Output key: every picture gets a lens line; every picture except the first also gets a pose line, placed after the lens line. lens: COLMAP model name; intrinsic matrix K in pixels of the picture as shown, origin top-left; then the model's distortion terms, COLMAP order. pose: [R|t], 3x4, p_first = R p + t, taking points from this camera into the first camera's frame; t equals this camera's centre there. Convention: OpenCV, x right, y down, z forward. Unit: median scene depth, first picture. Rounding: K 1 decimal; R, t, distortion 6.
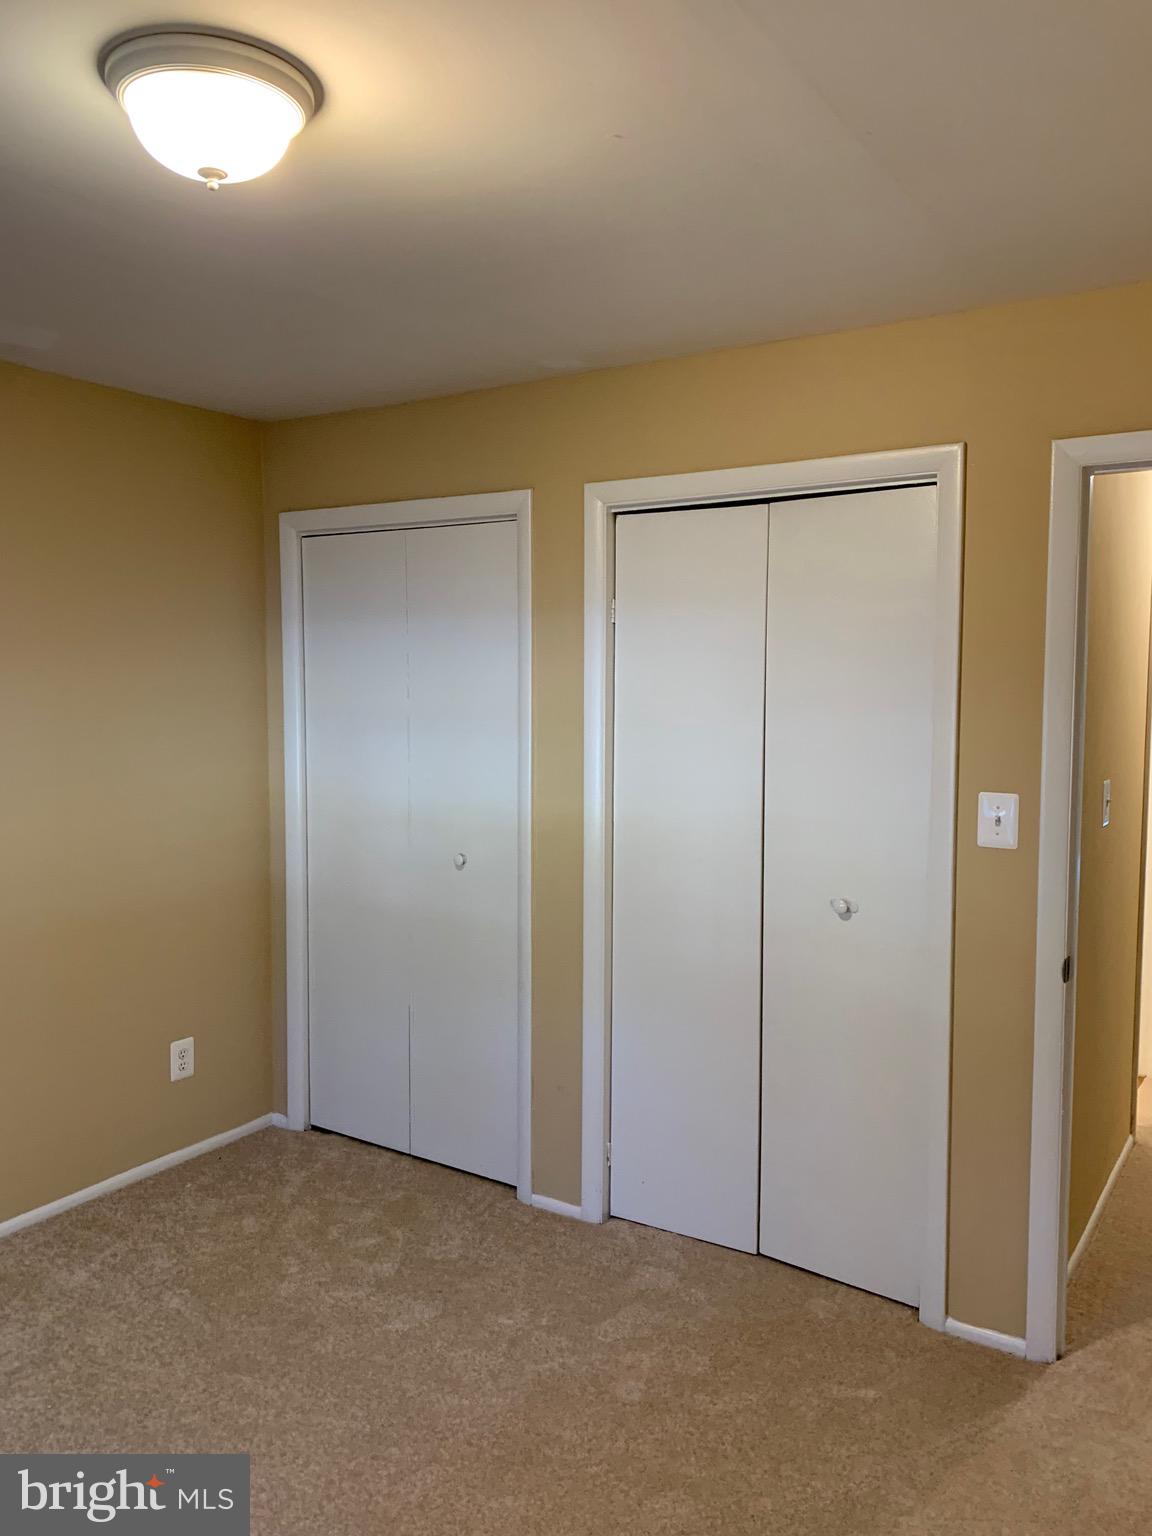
lens RADIAL K [[1159.3, 0, 576.2], [0, 1159.3, 772.3], [0, 0, 1]] dist [0.012333, -0.008261]
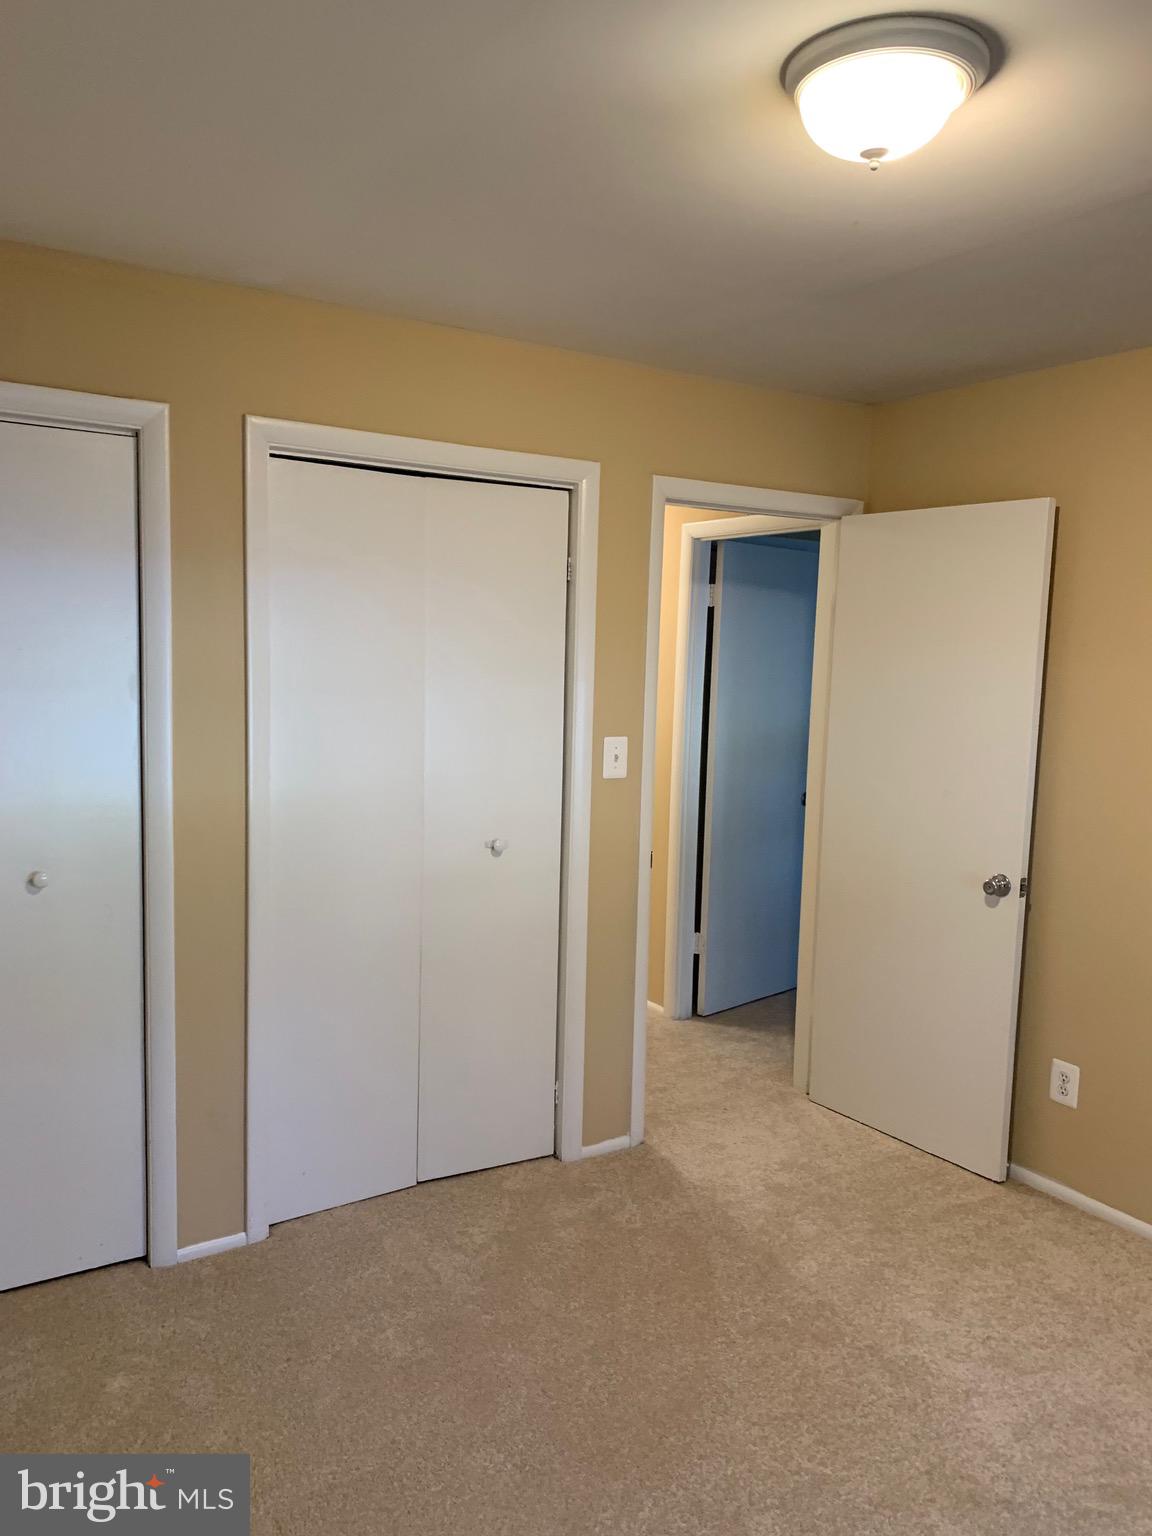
lens RADIAL K [[1159.3, 0, 573.9], [0, 1159.3, 764.3], [0, 0, 1]] dist [0.012333, -0.008261]
pose [[0.400443, -0.091003, 0.911792, -0.720522], [0.037061, 0.995850, 0.083116, -0.052033], [-0.915572, 0.000509, 0.402154, 0.434285]]
